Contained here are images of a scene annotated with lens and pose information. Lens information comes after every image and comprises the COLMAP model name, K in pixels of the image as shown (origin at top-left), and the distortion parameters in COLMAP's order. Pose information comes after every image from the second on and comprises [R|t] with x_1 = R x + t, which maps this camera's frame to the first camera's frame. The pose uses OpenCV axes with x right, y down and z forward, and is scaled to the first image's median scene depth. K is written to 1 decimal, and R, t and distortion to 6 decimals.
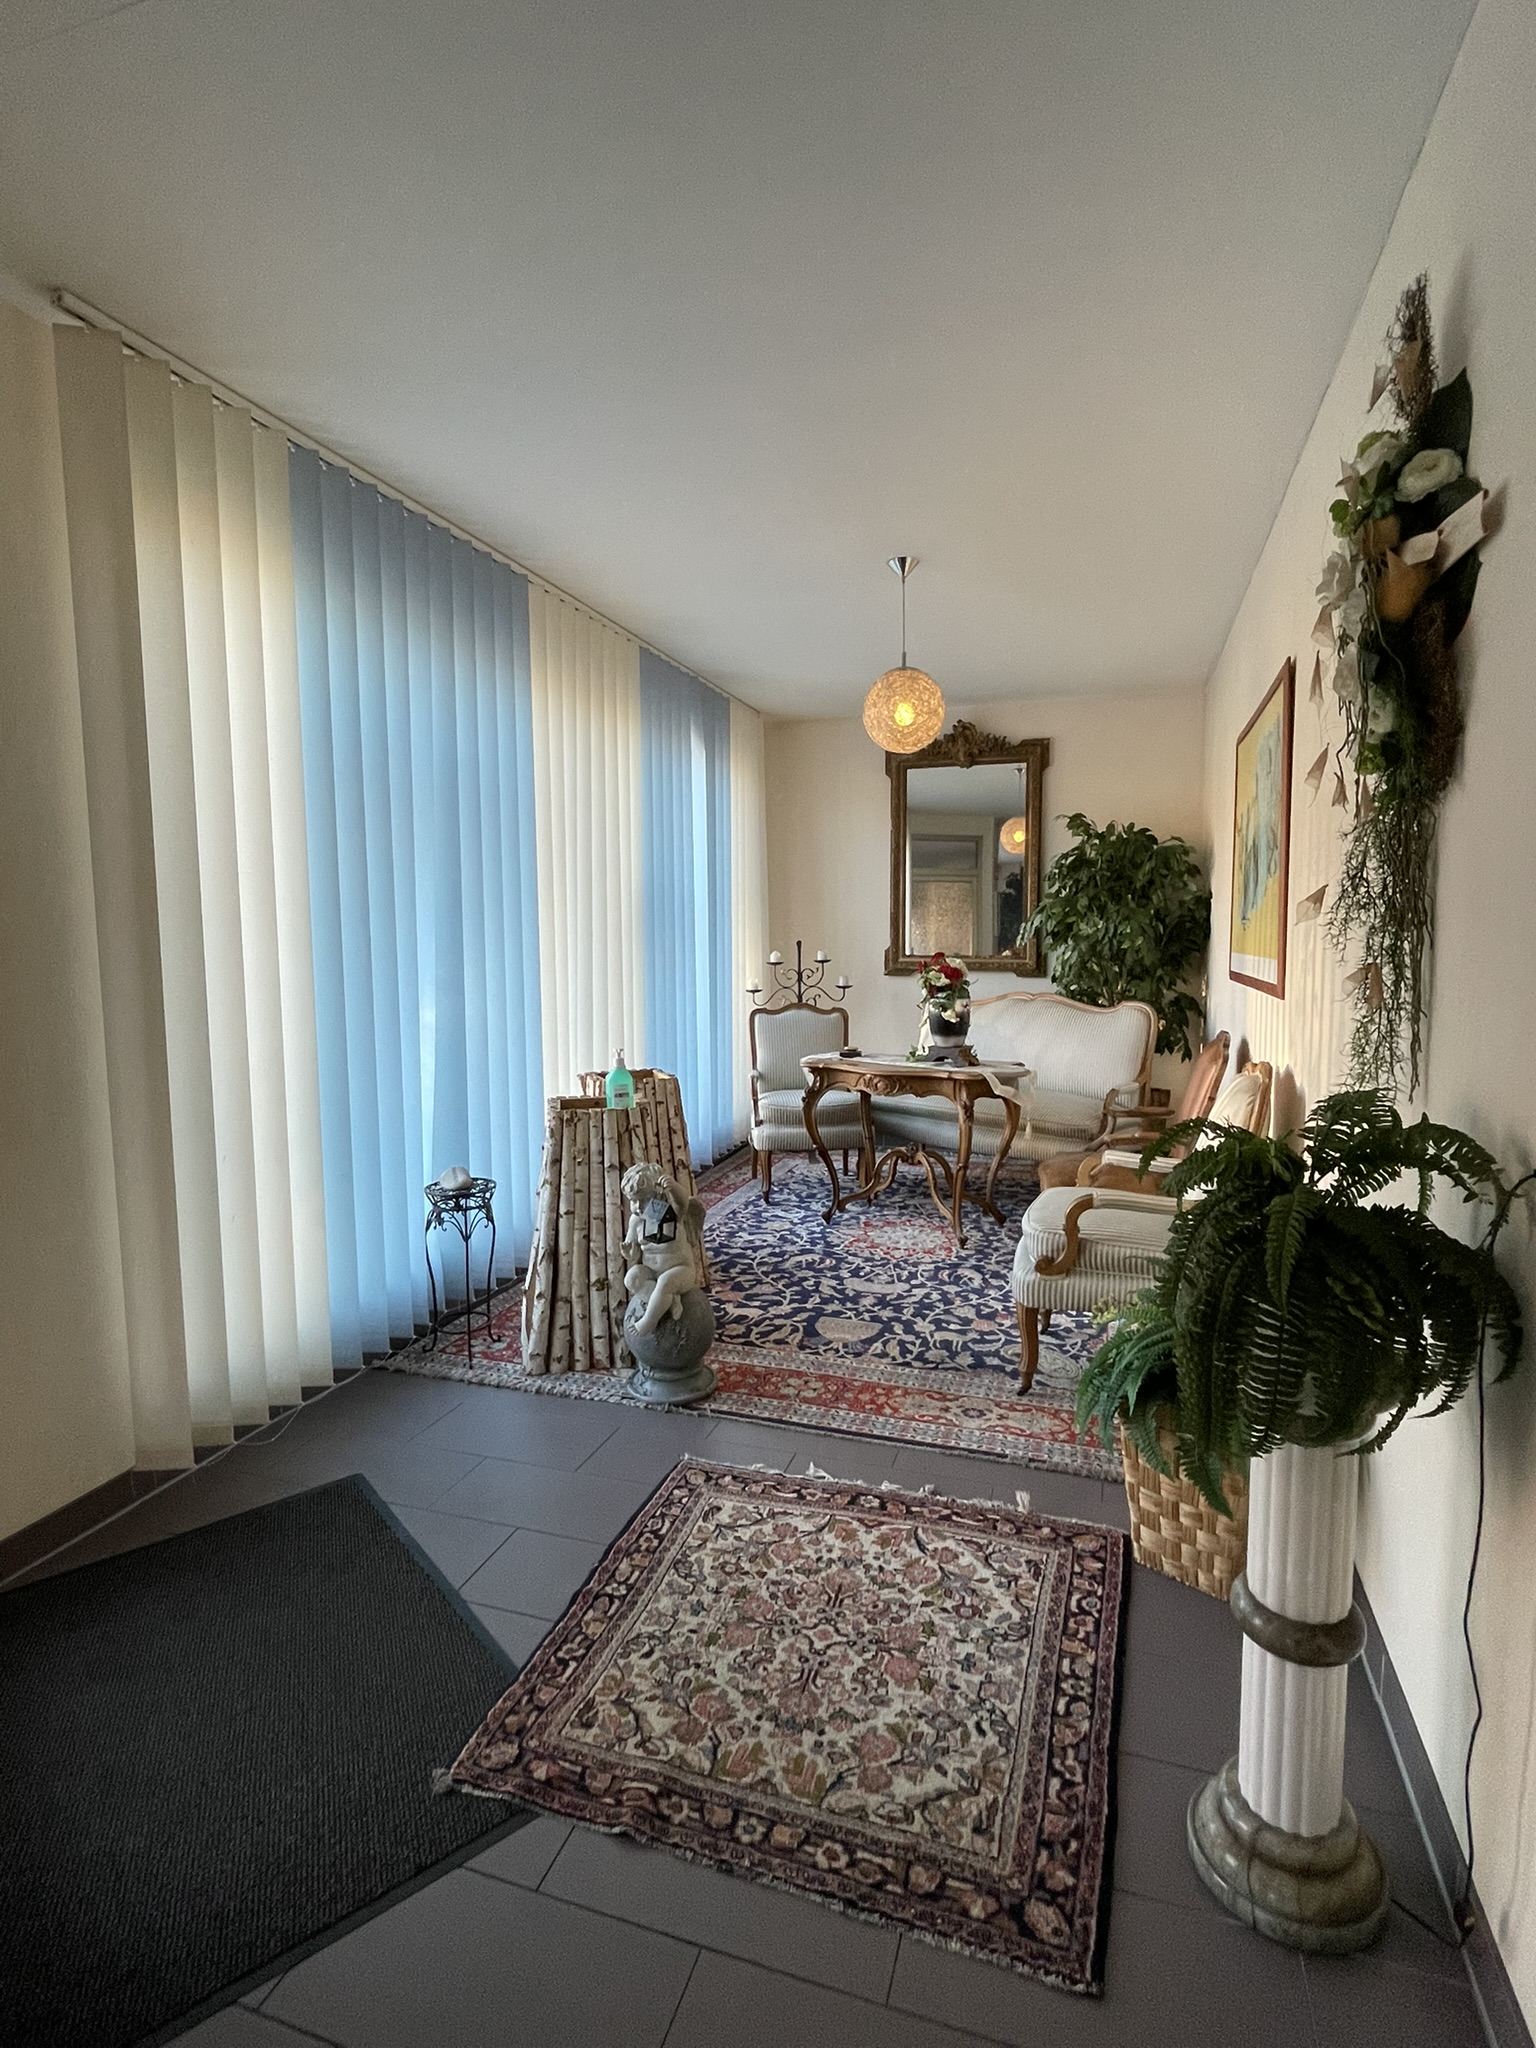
lens RADIAL K [[1015.7, 0, 770.1], [0, 1015.7, 1021.4], [0, 0, 1]] dist [-0.014182, 0.000074]
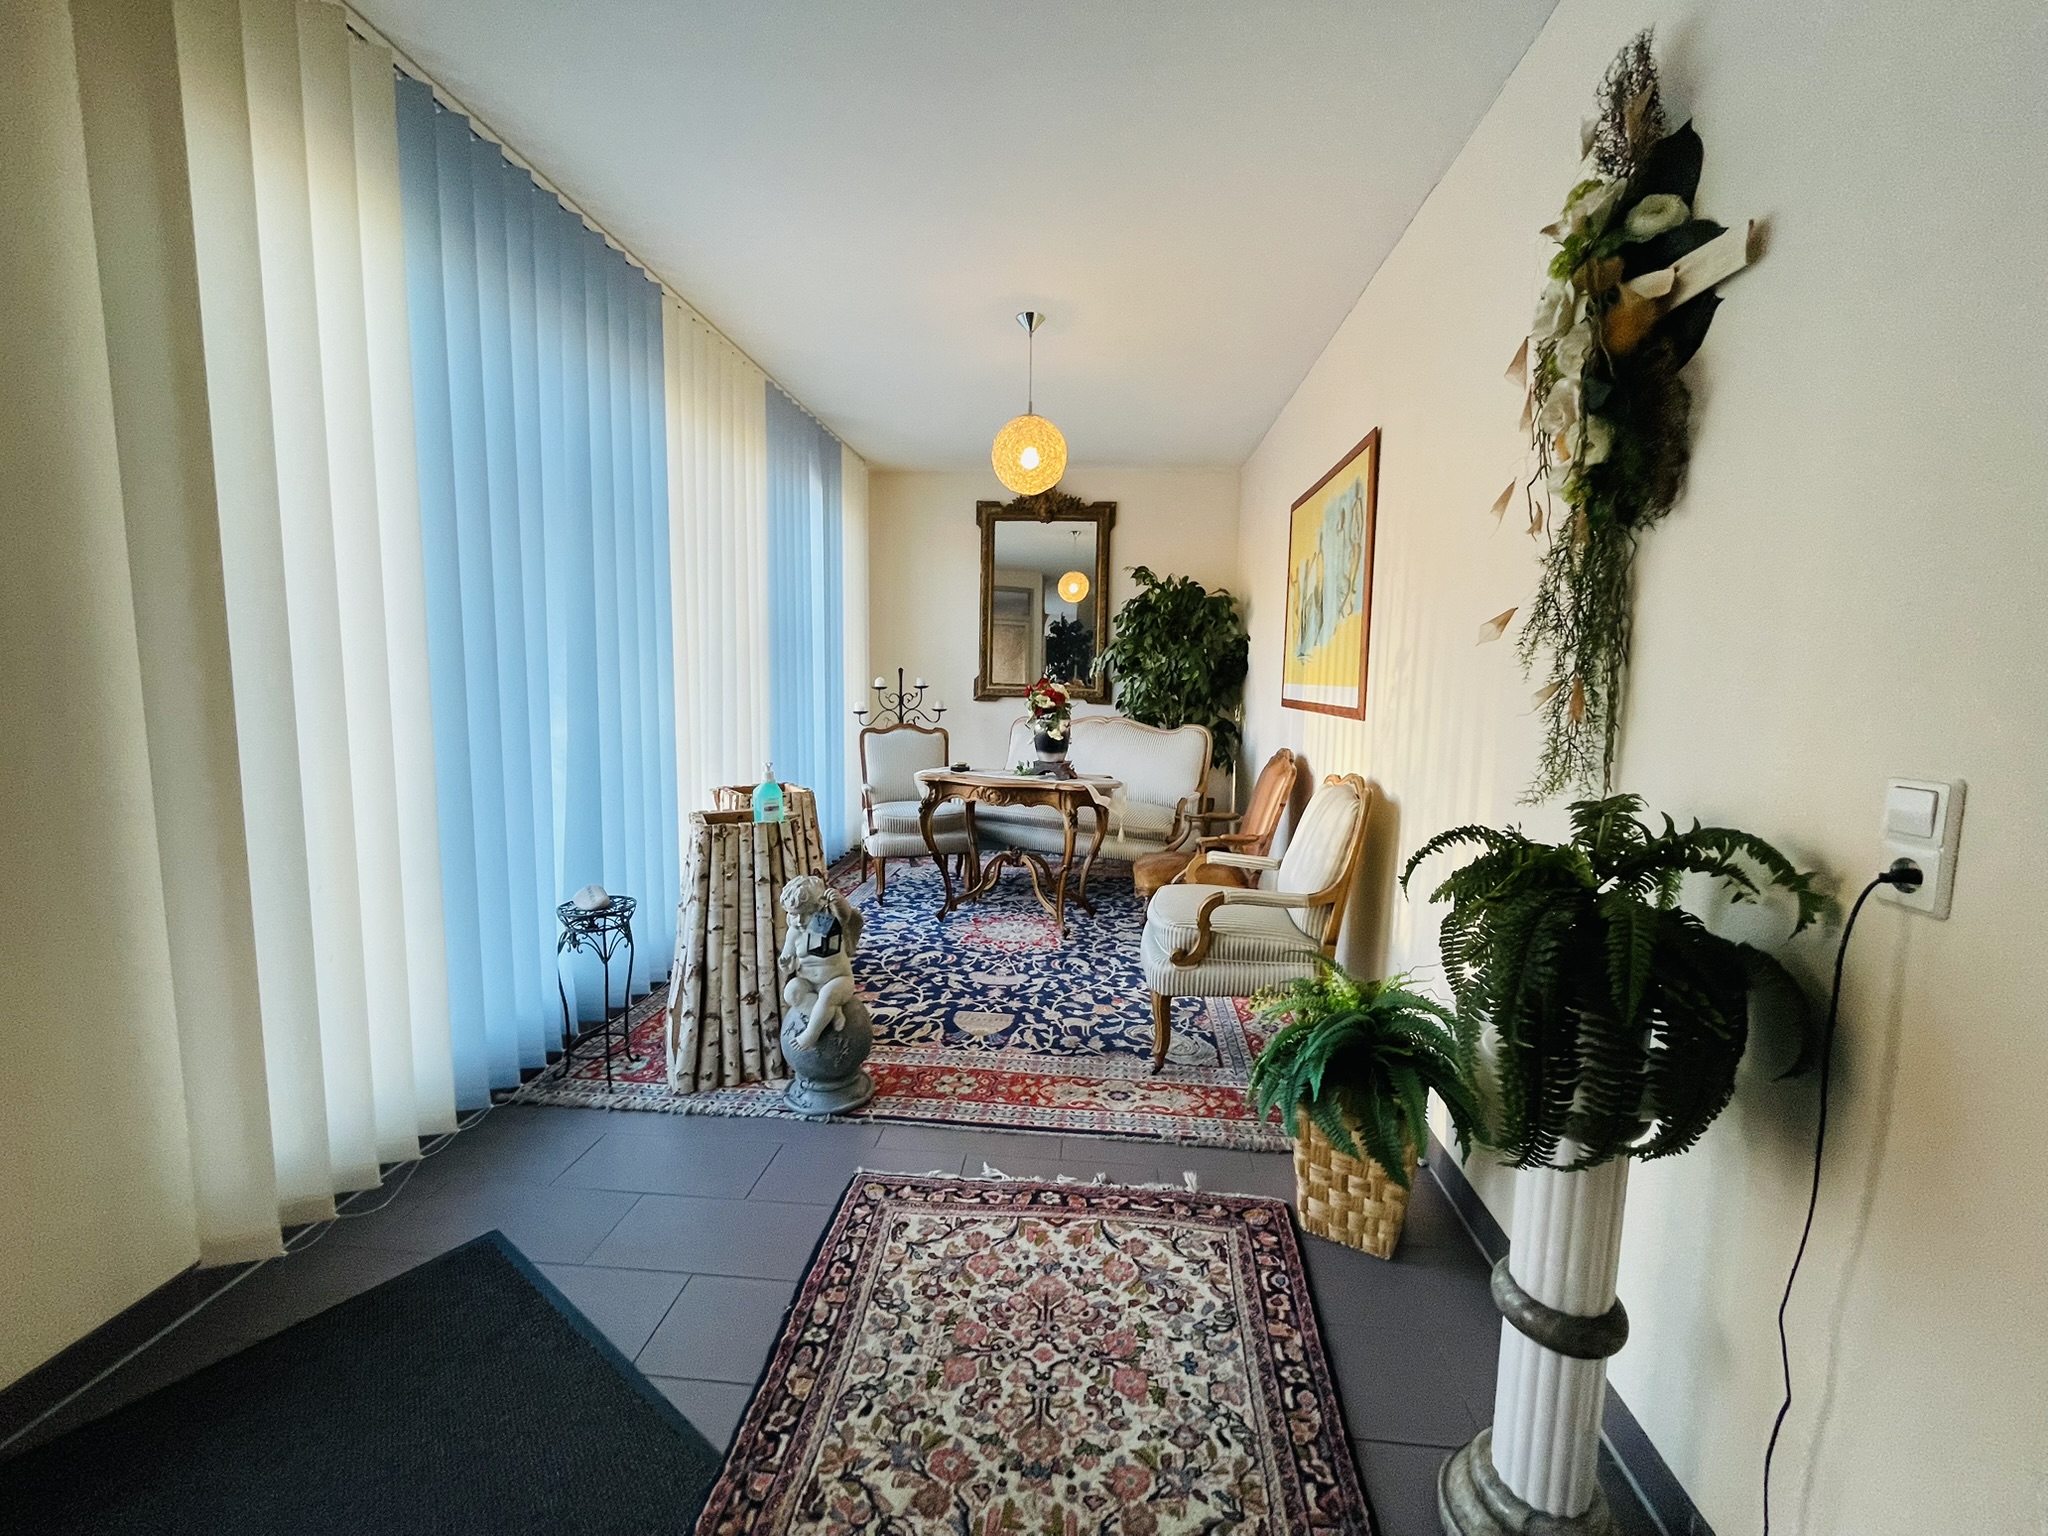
lens RADIAL K [[829.2, 0, 1025.3], [0, 829.2, 761.6], [0, 0, 1]] dist [-0.009796, -0.000352]
pose [[0.972245, 0.000056, 0.233966, -0.105574], [-0.004816, 0.999793, 0.019774, 0.009268], [-0.233917, -0.020352, 0.972044, 0.162315]]
